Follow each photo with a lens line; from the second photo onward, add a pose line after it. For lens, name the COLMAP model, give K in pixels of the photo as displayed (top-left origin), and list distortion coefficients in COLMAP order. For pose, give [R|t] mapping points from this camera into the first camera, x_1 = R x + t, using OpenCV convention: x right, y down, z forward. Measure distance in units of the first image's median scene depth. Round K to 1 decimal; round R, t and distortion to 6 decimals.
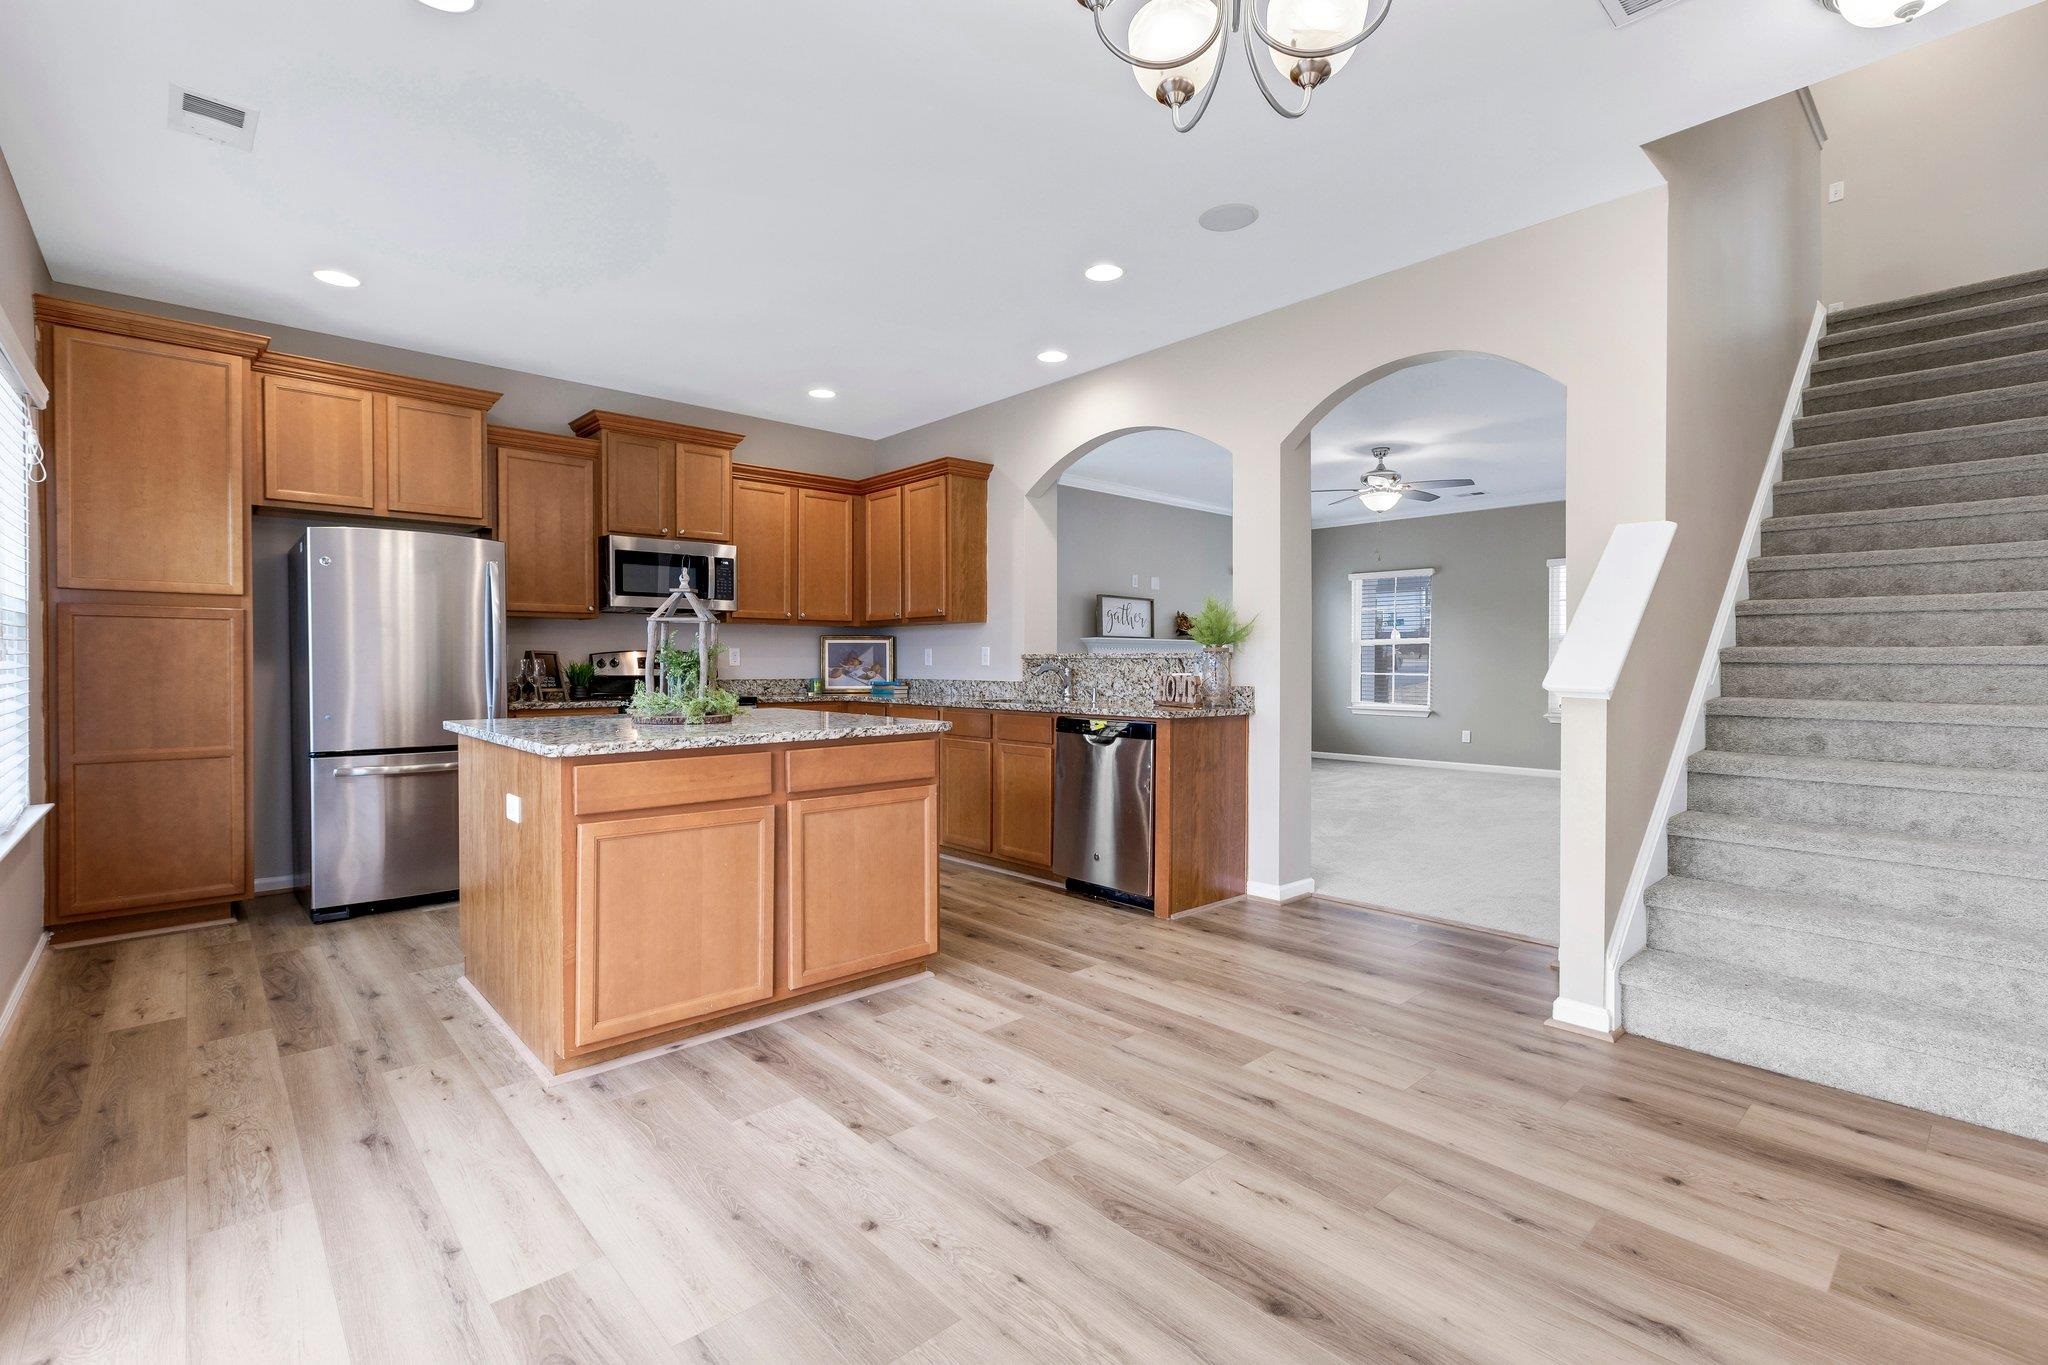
lens RADIAL K [[911.8, 0, 1027.1], [0, 911.8, 679.2], [0, 0, 1]] dist [-0.006802, 0.001796]
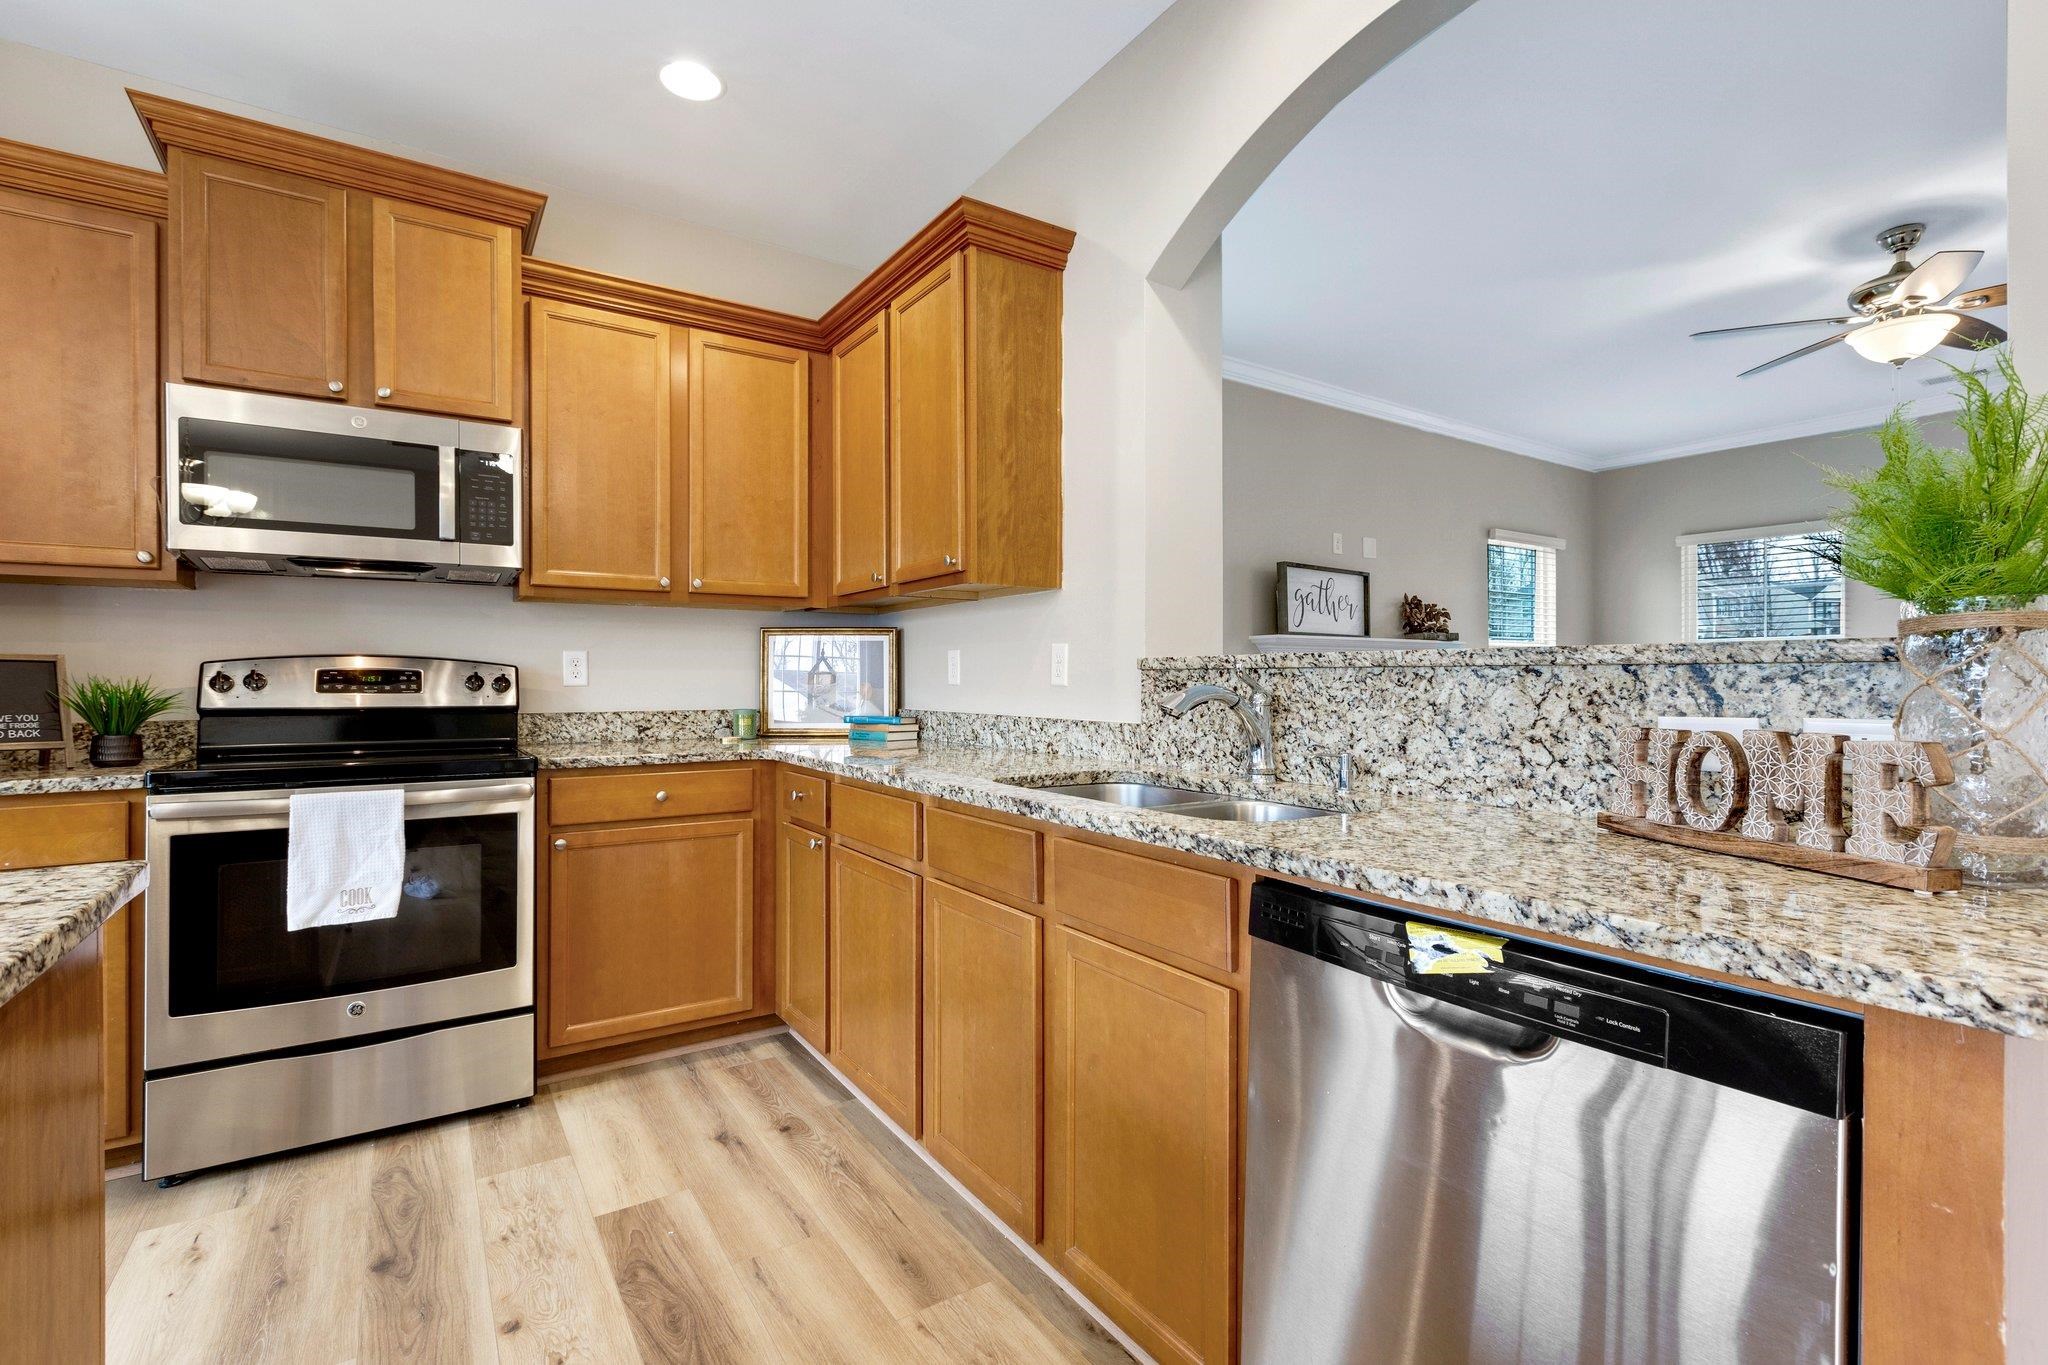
lens RADIAL K [[911.8, 0, 1015.3], [0, 911.8, 688.1], [0, 0, 1]] dist [-0.006802, 0.001796]
pose [[0.986954, 0.000343, -0.161003, 0.006510], [-0.001315, 0.999982, -0.005932, -0.013006], [0.160998, 0.006066, 0.986936, 0.667459]]
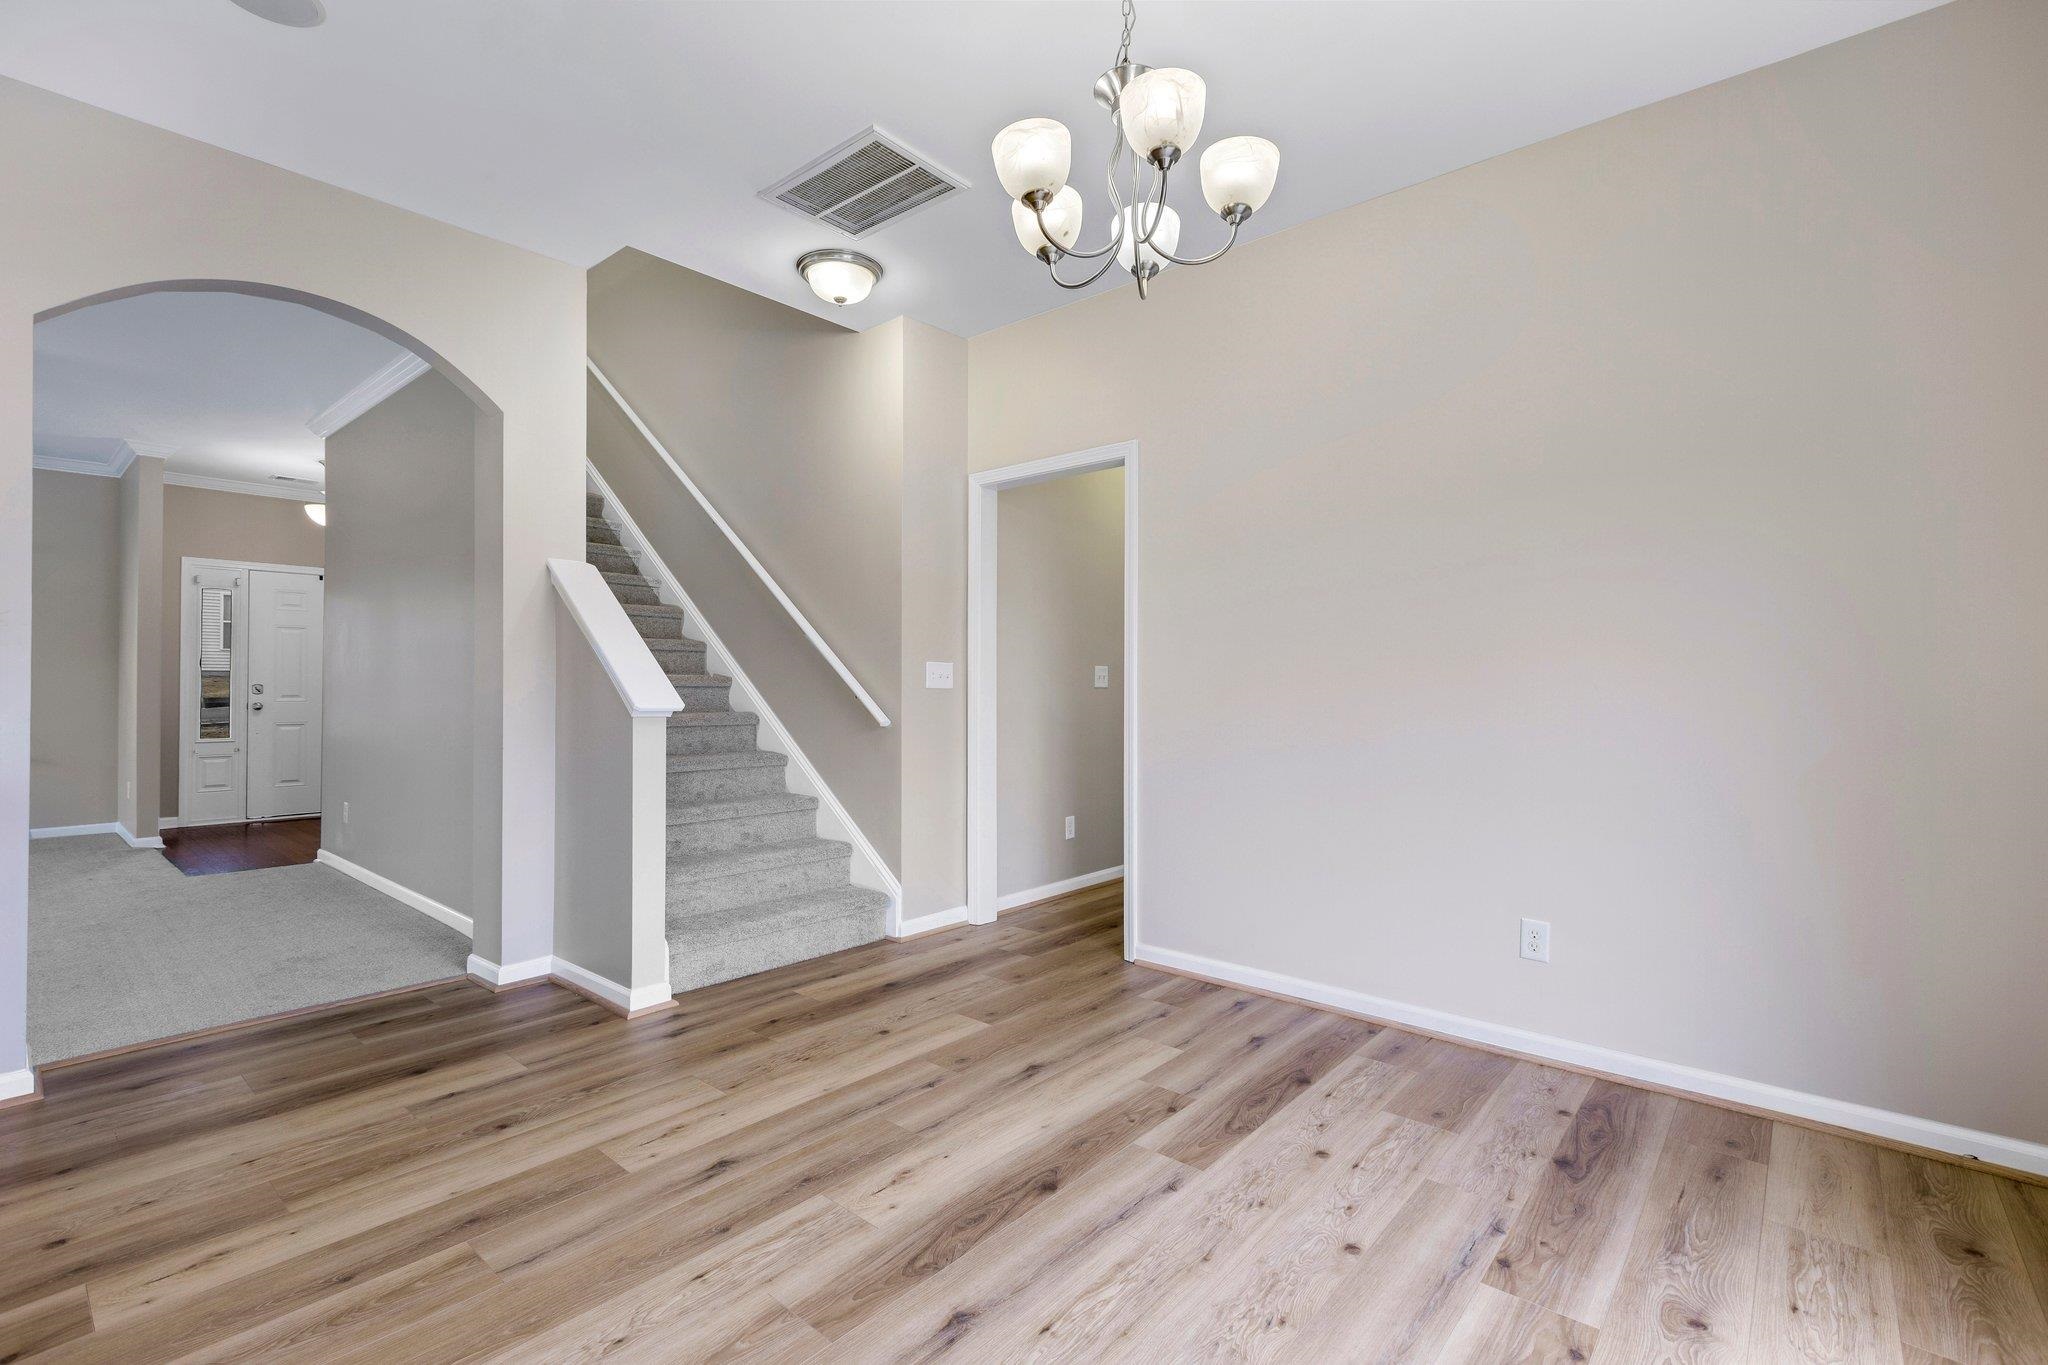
lens RADIAL K [[911.8, 0, 1011.6], [0, 911.8, 681.0], [0, 0, 1]] dist [-0.006802, 0.001796]
pose [[-0.110406, 0.005216, 0.993873, -0.328165], [0.016088, 0.999865, -0.003460, -0.007042], [-0.993756, 0.015608, -0.110475, 0.386608]]
